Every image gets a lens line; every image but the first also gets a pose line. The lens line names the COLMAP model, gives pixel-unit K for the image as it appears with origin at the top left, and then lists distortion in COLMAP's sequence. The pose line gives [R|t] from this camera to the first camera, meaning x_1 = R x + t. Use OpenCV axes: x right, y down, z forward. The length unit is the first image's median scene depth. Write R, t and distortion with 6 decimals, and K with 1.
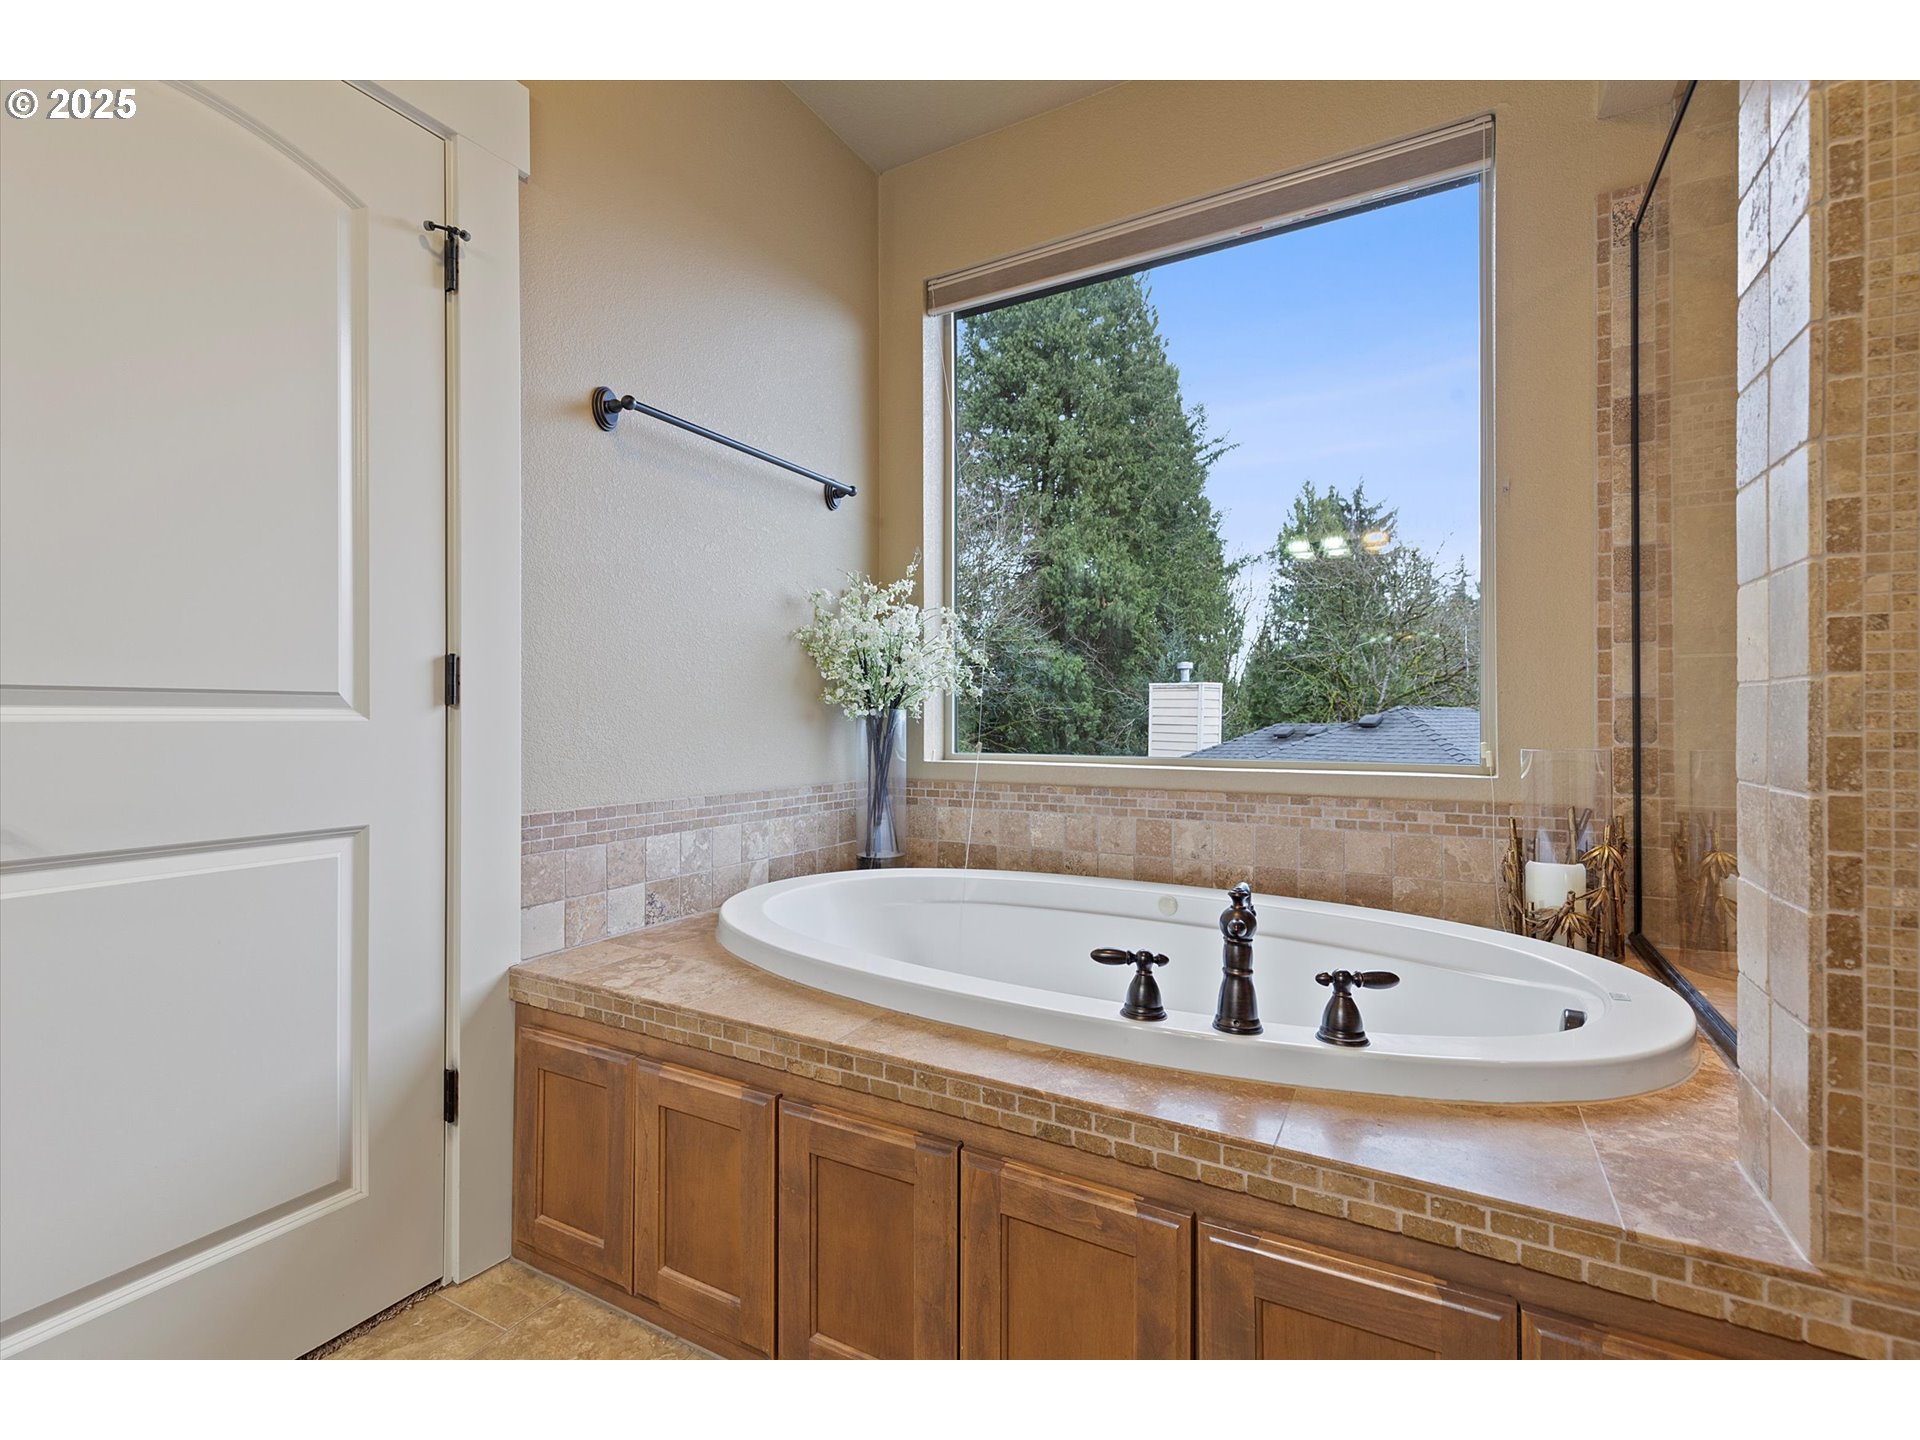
lens RADIAL K [[877.6, 0, 951.8], [0, 877.6, 719.8], [0, 0, 1]] dist [0.008187, -0.001031]
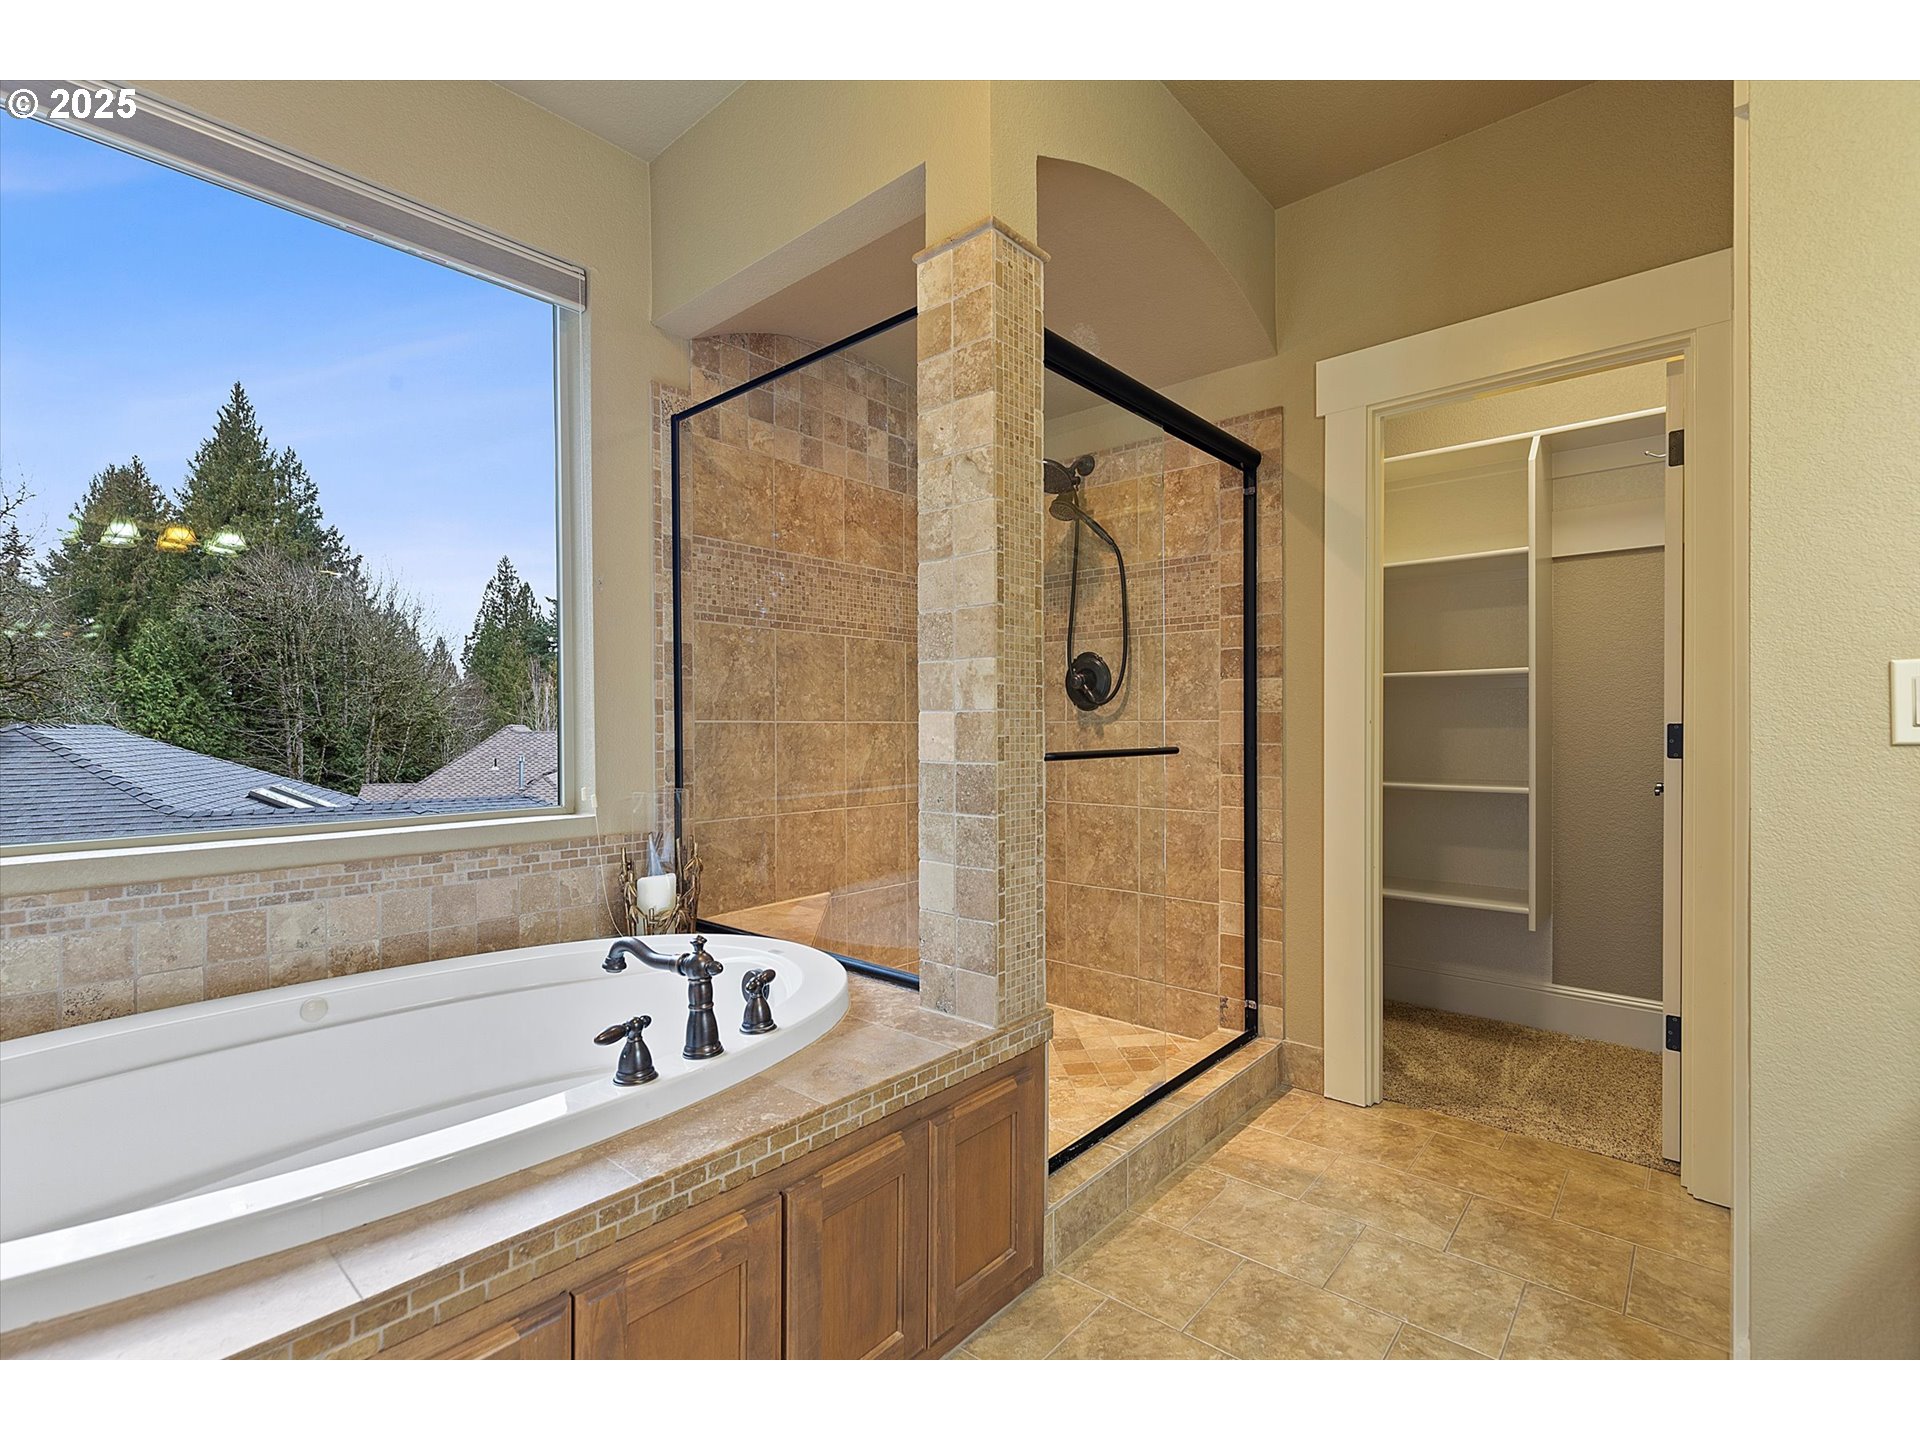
lens RADIAL K [[877.6, 0, 949.3], [0, 877.6, 728.9], [0, 0, 1]] dist [0.008187, -0.001031]
pose [[0.202558, -0.002866, 0.979266, -0.505942], [0.004553, 0.999988, 0.001985, -0.058572], [-0.979260, 0.004056, 0.202569, 0.281073]]
